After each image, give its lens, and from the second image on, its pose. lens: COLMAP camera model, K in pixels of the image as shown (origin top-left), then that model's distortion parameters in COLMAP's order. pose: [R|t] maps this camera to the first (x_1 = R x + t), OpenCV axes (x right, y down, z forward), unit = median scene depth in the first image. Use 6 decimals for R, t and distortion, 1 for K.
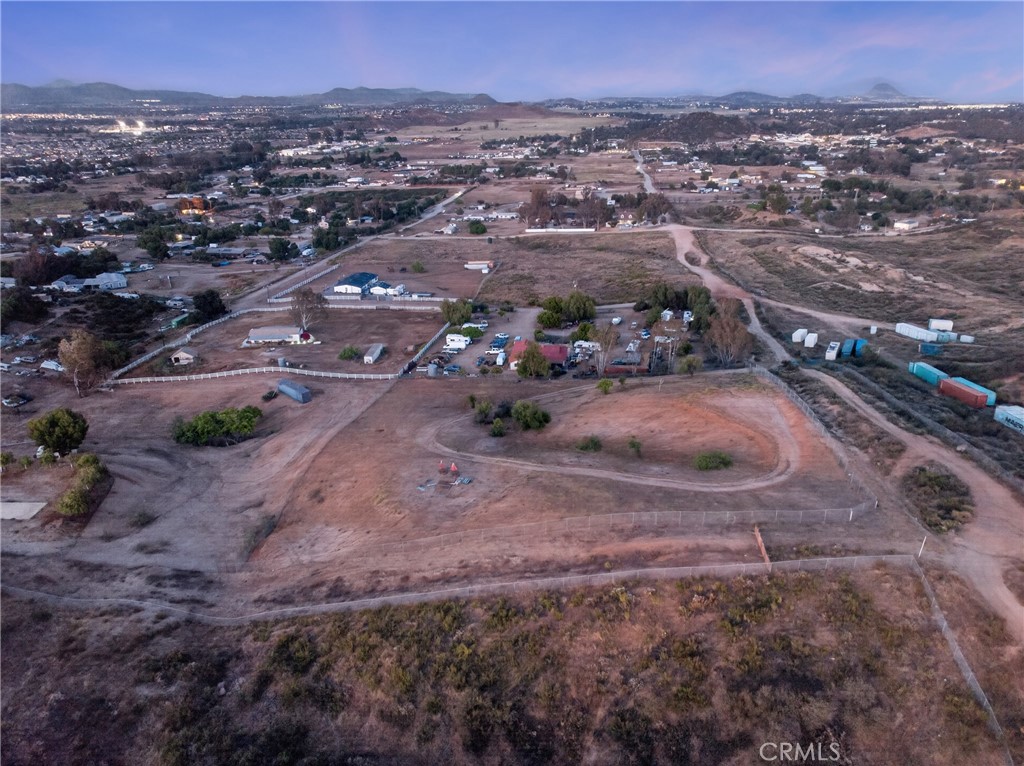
lens RADIAL K [[694.9, 0, 516.4], [0, 694.9, 382.2], [0, 0, 1]] dist [-0.003303, -0.000292]
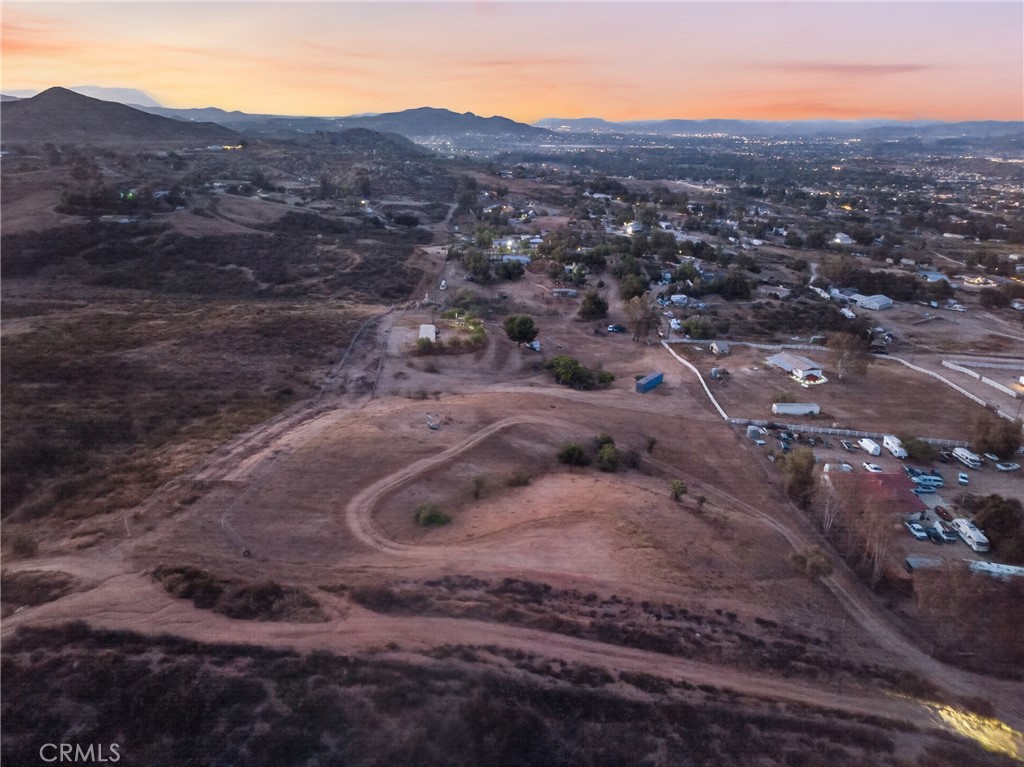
lens RADIAL K [[694.8, 0, 519.2], [0, 694.8, 384.0], [0, 0, 1]] dist [0.001295, -0.001287]
pose [[0.119222, 0.354411, -0.927458, 0.623050], [-0.403704, 0.870721, 0.280835, -0.192817], [0.907088, 0.340937, 0.246886, 0.485626]]
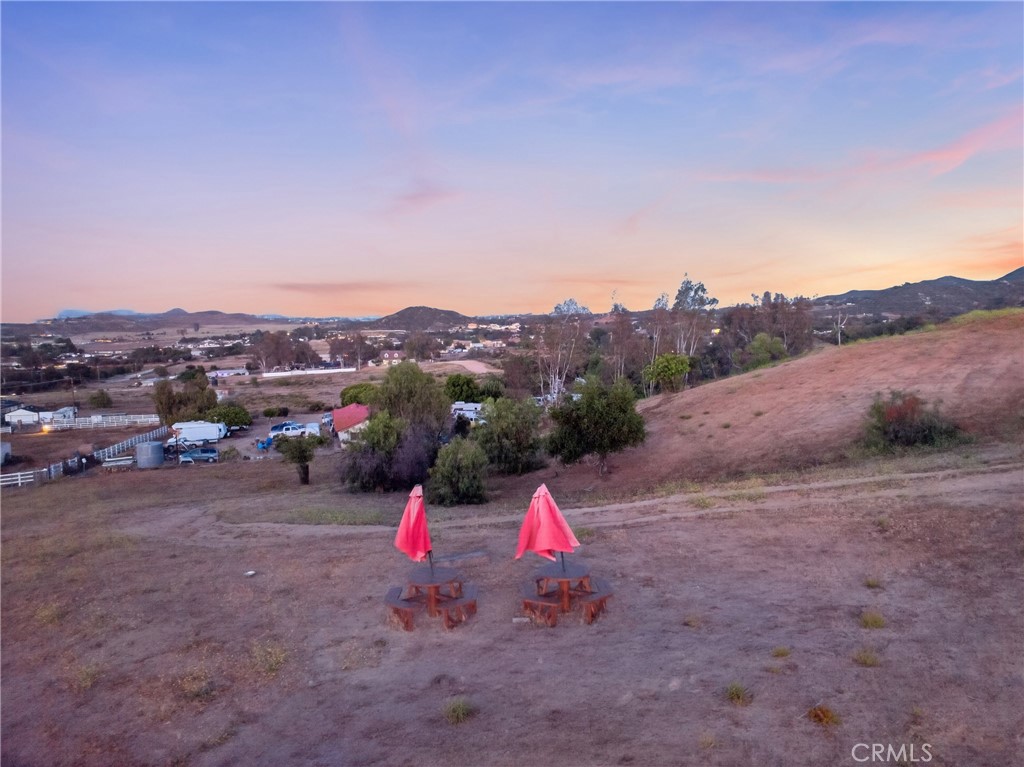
lens RADIAL K [[694.8, 0, 519.2], [0, 694.8, 384.0], [0, 0, 1]] dist [0.001295, -0.001287]
pose [[0.916179, -0.042269, 0.398533, -0.082649], [0.156464, 0.953232, -0.258589, 0.080132], [-0.368964, 0.299270, 0.879945, 0.550401]]
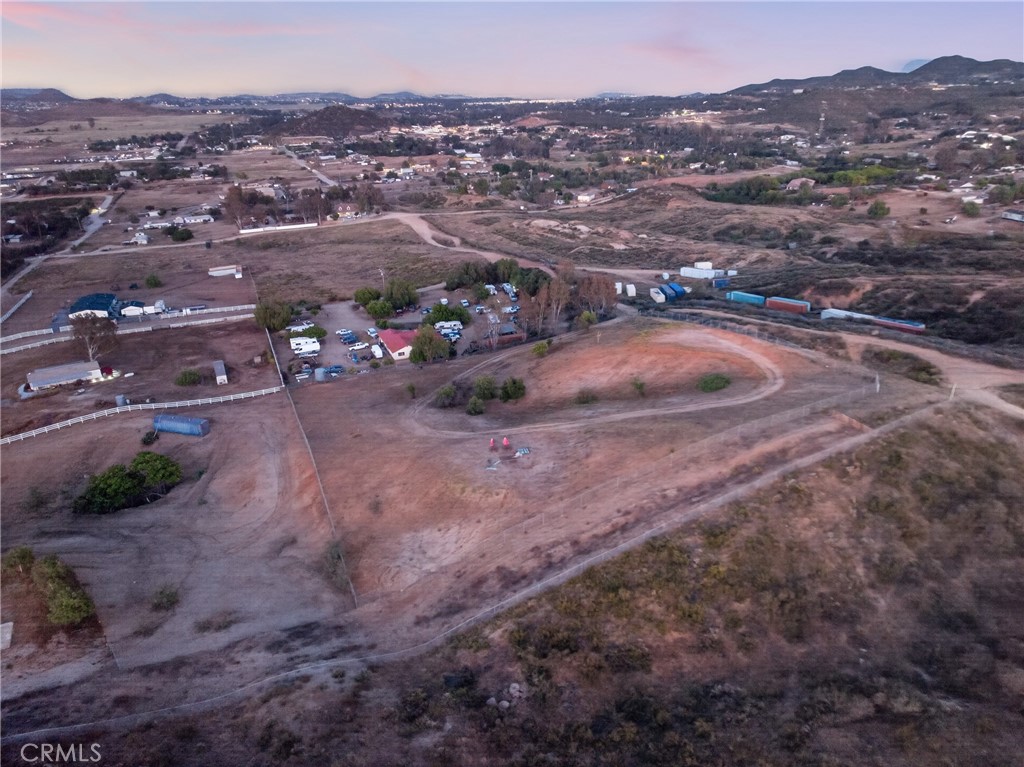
lens RADIAL K [[696.8, 0, 515.7], [0, 696.8, 381.9], [0, 0, 1]] dist [-0.003424, 0.001428]
pose [[0.869087, -0.188294, 0.457421, -0.310179], [0.186925, 0.981165, 0.048737, -0.003723], [-0.457982, 0.043146, 0.887914, 0.070320]]
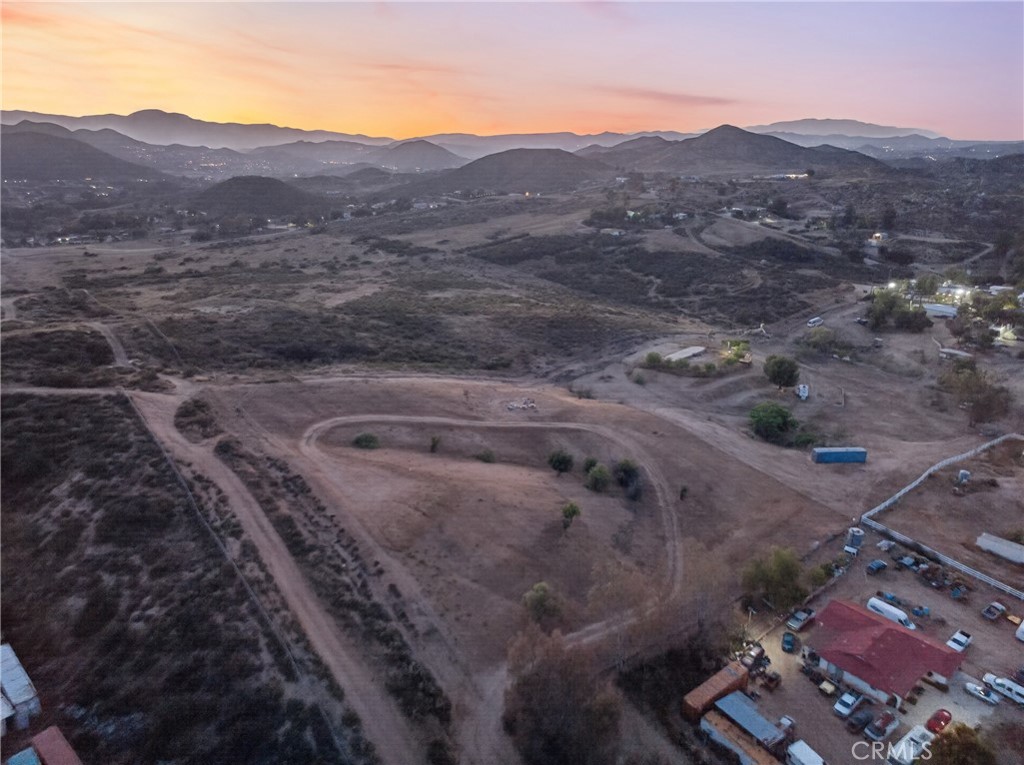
lens RADIAL K [[691.1, 0, 516.8], [0, 691.1, 387.6], [0, 0, 1]] dist [0.000446, -0.005551]
pose [[-0.692237, 0.244525, -0.678981, 0.527635], [-0.271791, 0.783237, 0.559169, -0.414379], [0.668534, 0.571618, -0.475726, 0.996521]]
